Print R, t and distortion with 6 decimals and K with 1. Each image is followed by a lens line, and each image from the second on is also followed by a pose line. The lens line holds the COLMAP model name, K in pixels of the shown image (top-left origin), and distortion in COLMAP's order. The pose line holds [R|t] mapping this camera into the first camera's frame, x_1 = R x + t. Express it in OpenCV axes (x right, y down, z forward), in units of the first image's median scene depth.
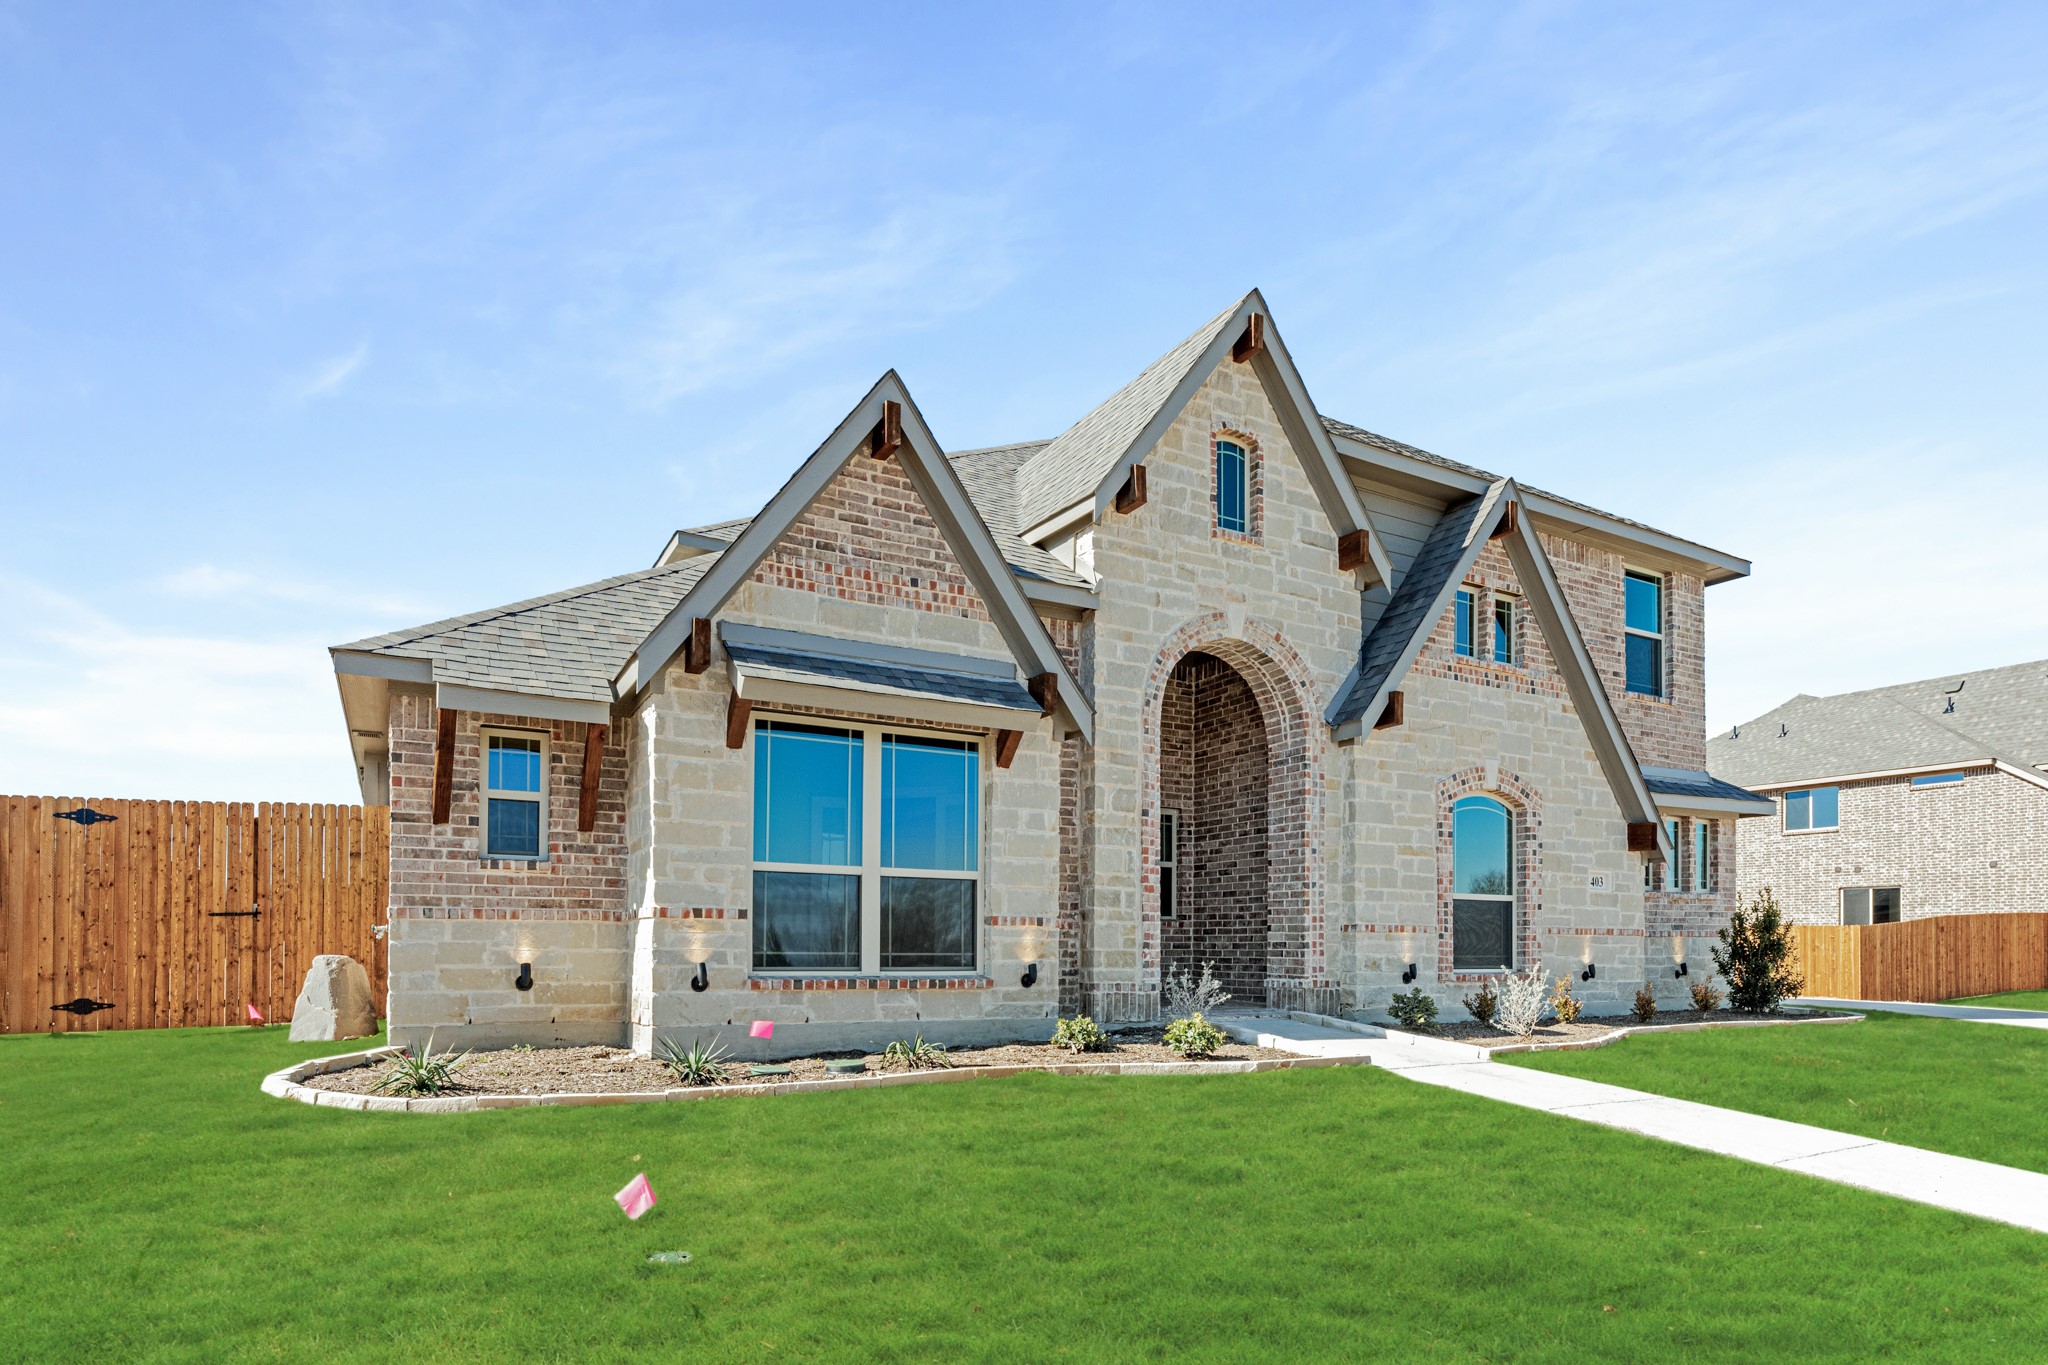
lens RADIAL K [[833.1, 0, 1024.0], [0, 833.1, 691.6], [0, 0, 1]] dist [-0.001335, -0.000114]
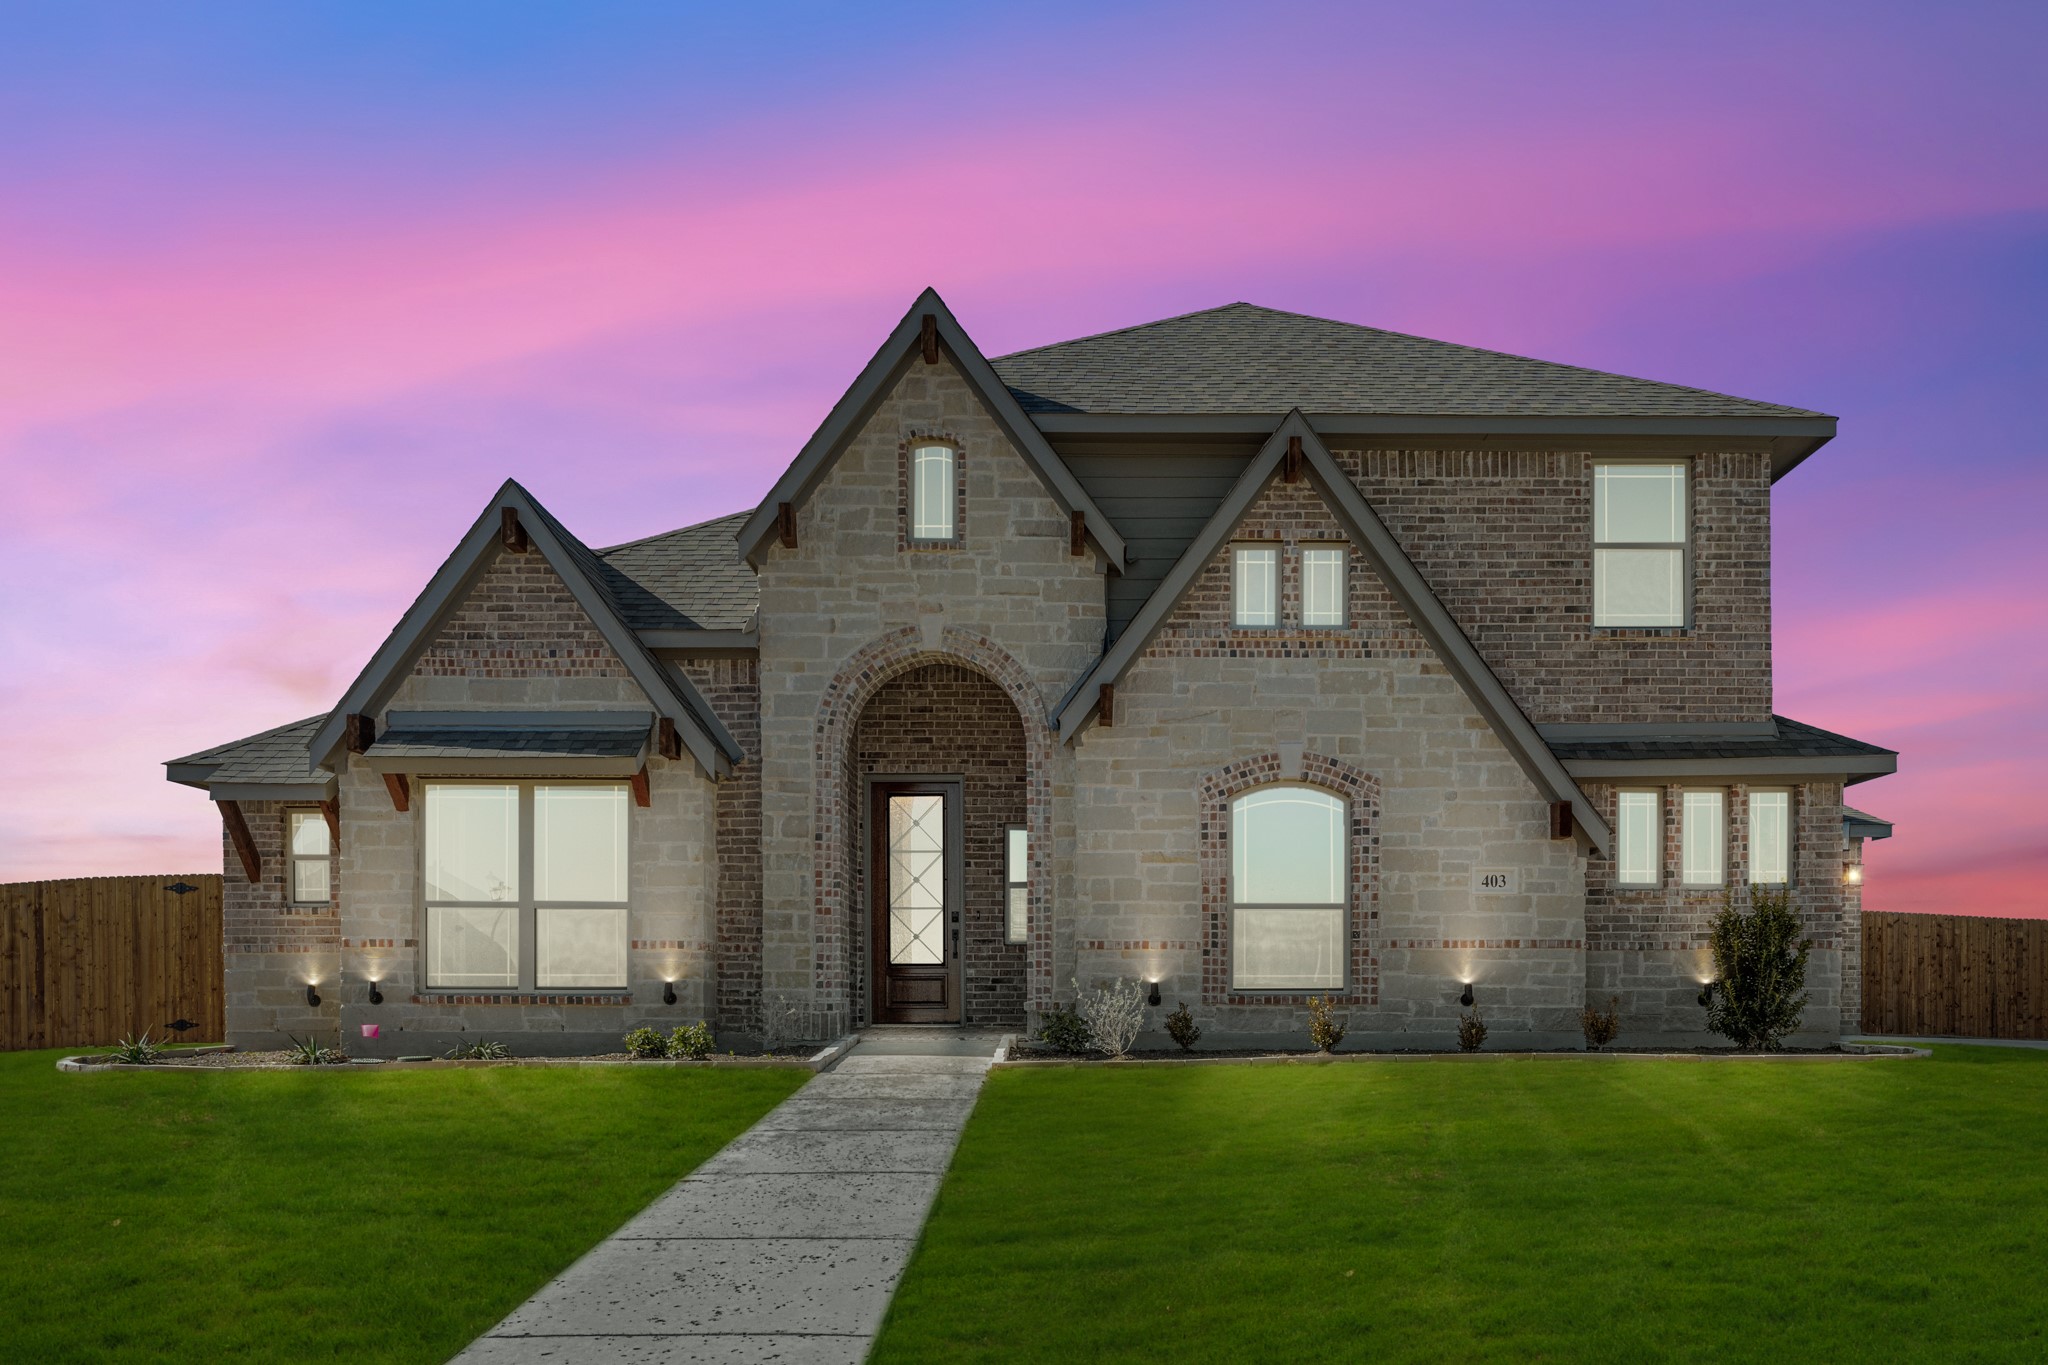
lens RADIAL K [[991.2, 0, 1025.5], [0, 991.2, 677.9], [0, 0, 1]] dist [-0.002379, -0.000335]
pose [[0.929771, -0.120503, -0.347857, 0.815931], [0.115902, 0.992676, -0.034089, 0.021693], [0.349417, -0.008622, 0.936928, -0.051288]]
